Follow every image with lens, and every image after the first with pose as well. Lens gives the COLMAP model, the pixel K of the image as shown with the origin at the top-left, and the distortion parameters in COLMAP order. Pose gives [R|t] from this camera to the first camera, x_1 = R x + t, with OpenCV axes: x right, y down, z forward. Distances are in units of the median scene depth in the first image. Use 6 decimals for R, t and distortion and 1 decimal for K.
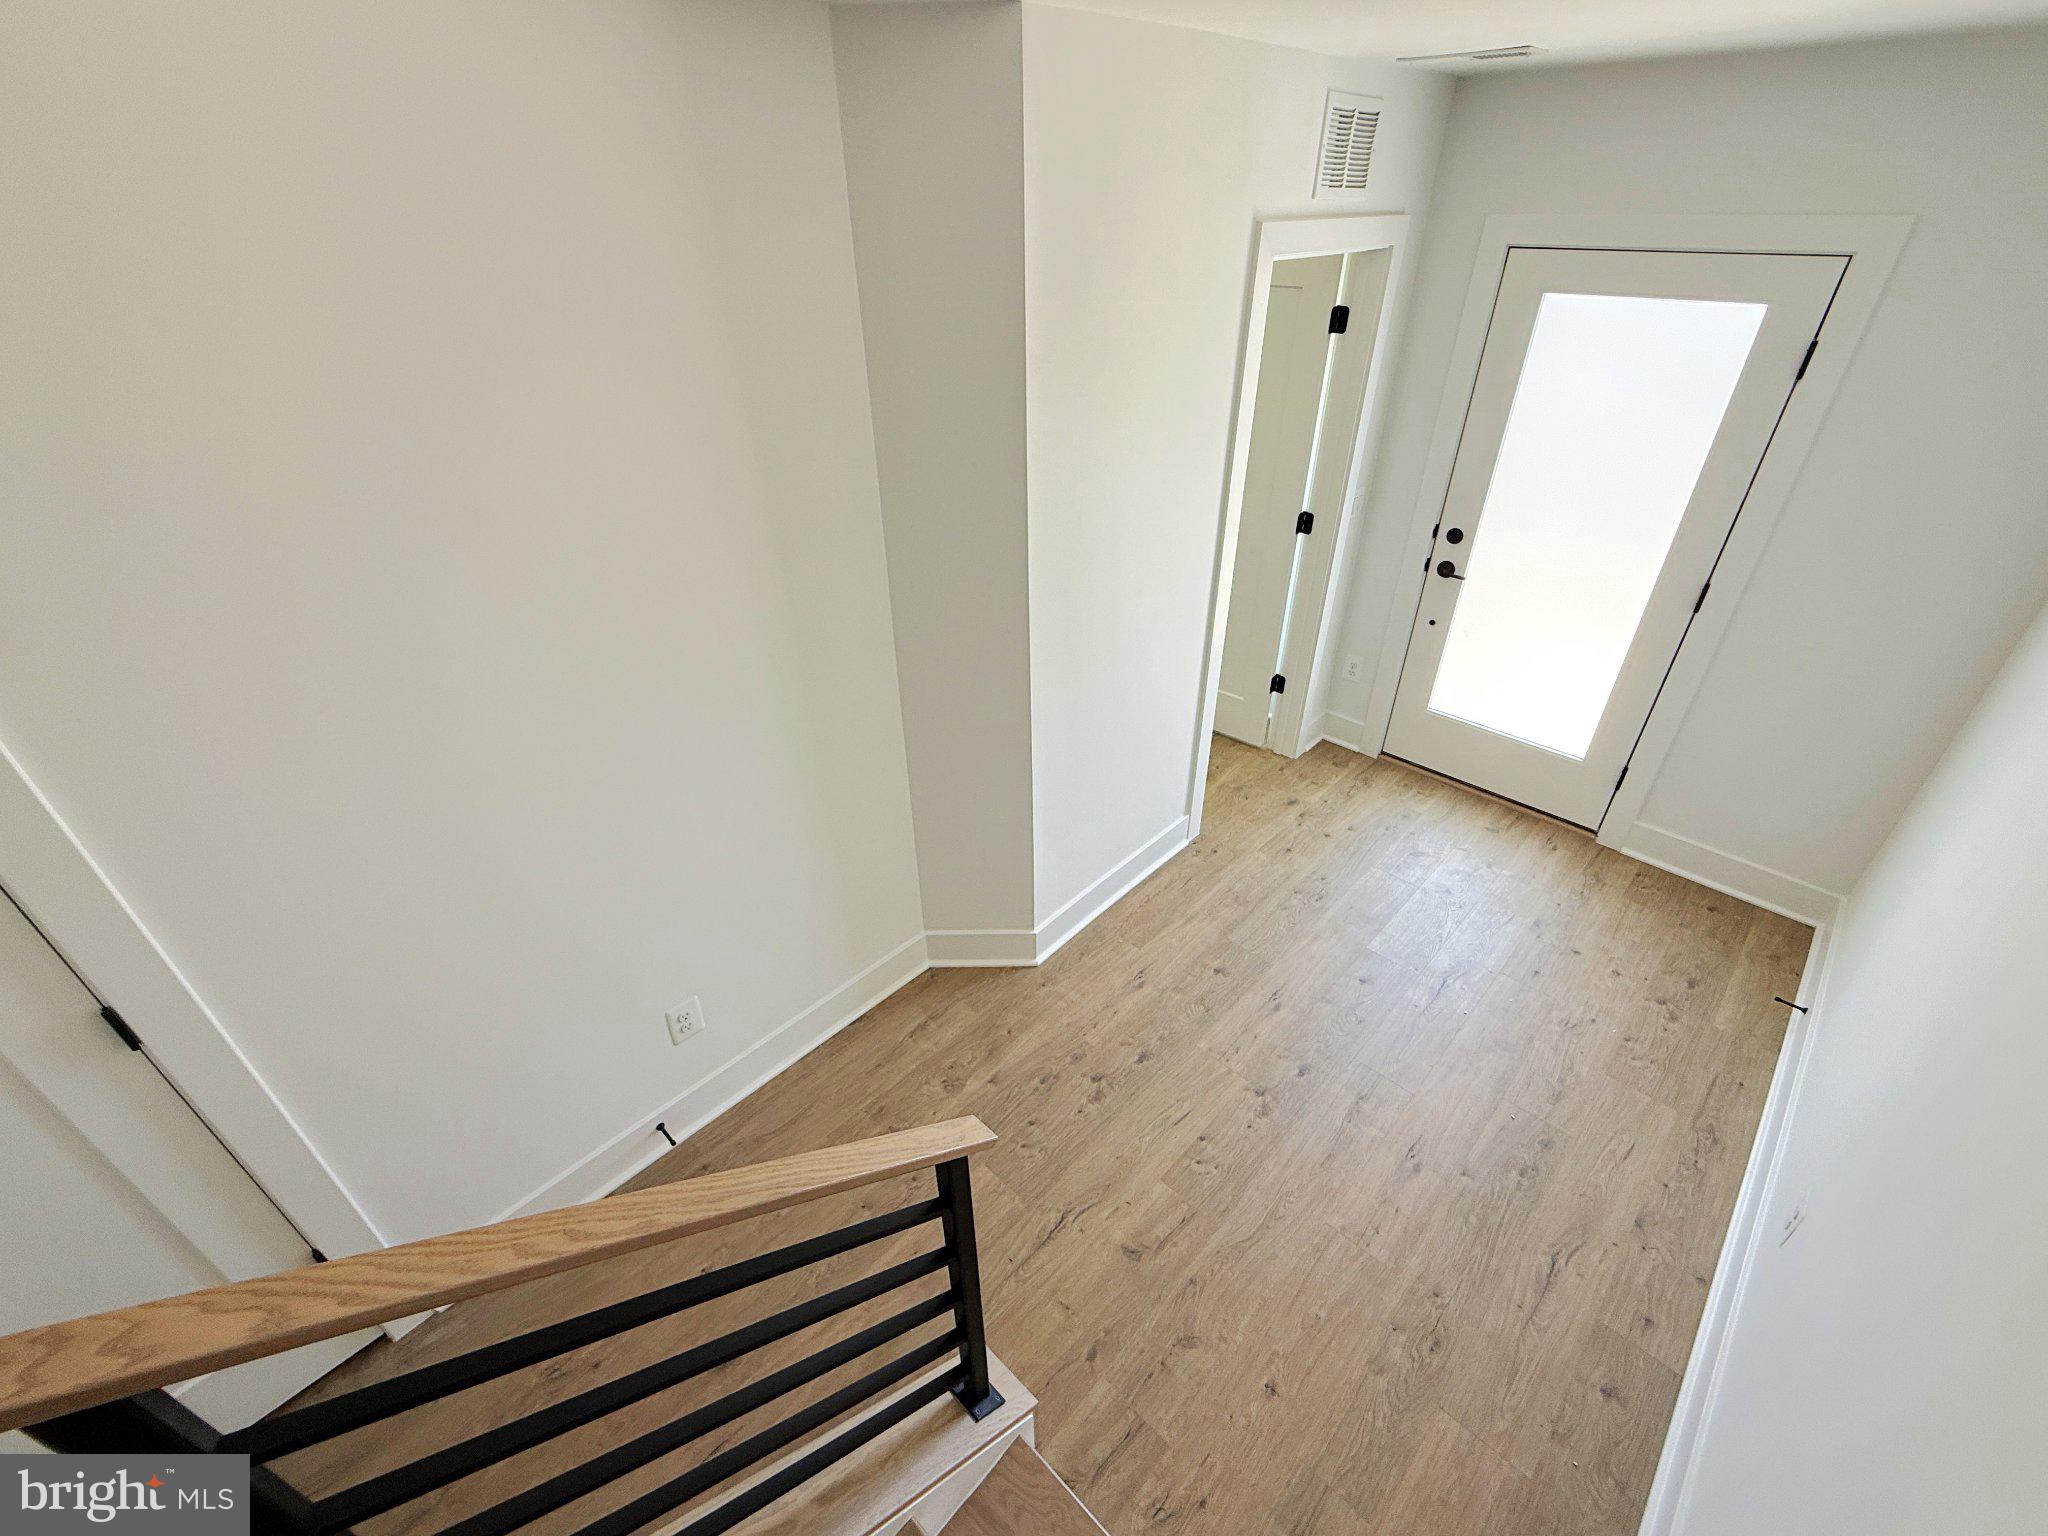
lens RADIAL K [[872.2, 0, 1024.1], [0, 872.2, 763.8], [0, 0, 1]] dist [0.001981, 0.000153]
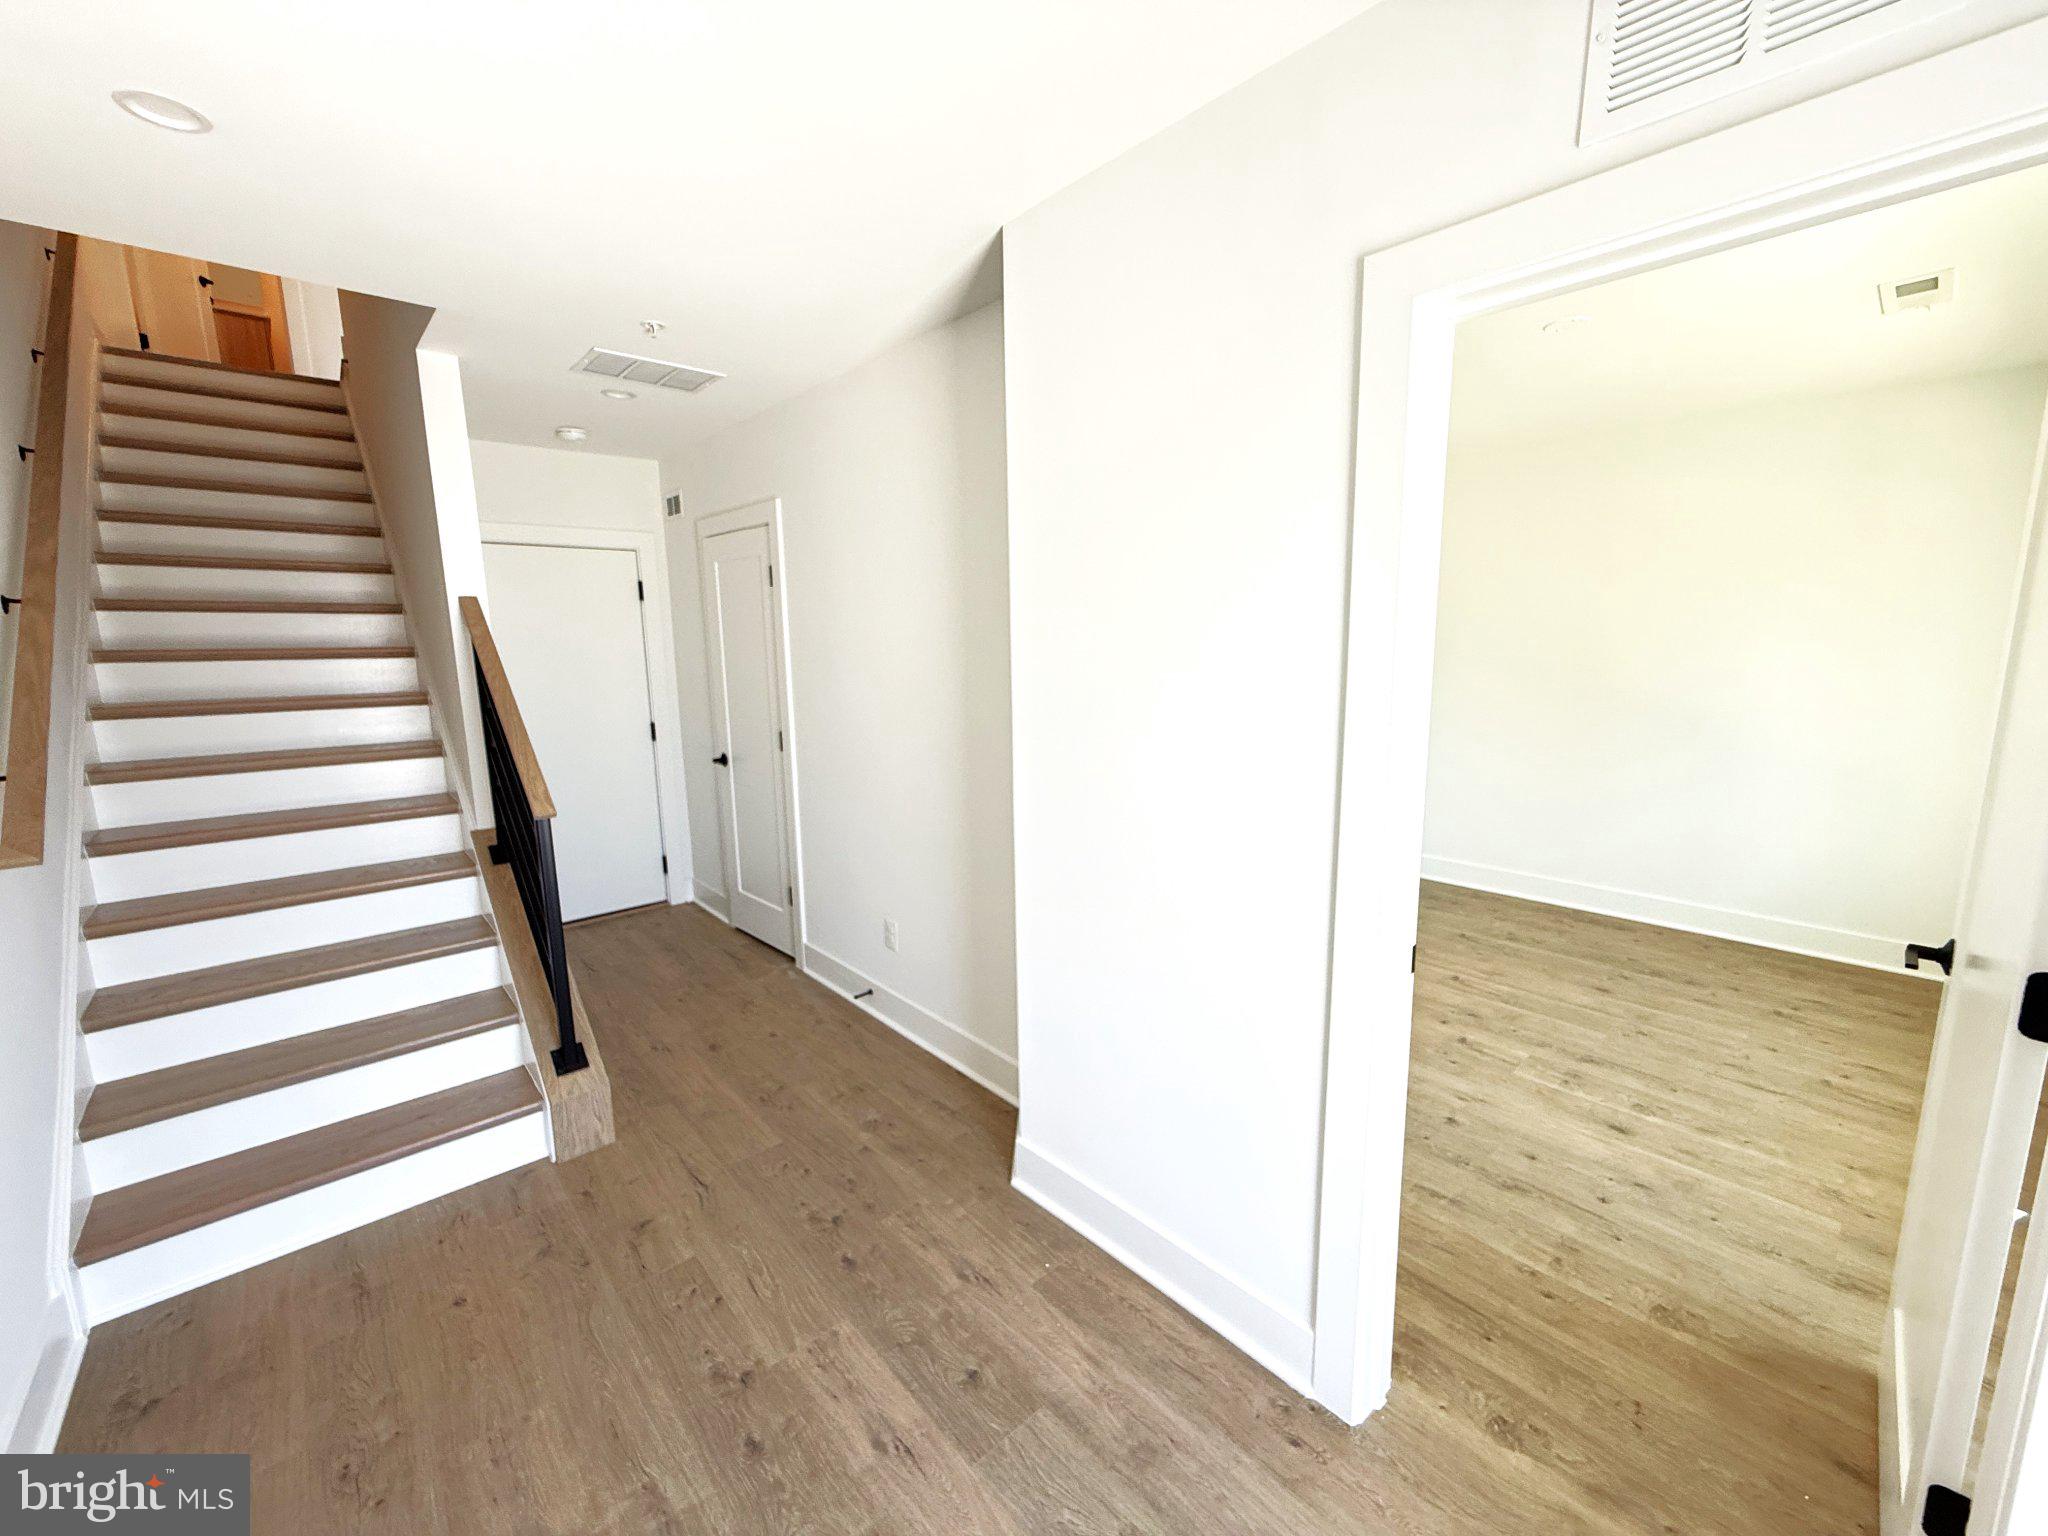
lens RADIAL K [[817.6, 0, 1020.6], [0, 817.6, 766.8], [0, 0, 1]] dist [-0.000063, 0.000038]
pose [[-0.073539, 0.170221, -0.982658, 0.791864], [-0.534325, 0.825245, 0.182941, -0.270924], [0.842074, 0.538512, 0.030266, 0.855356]]
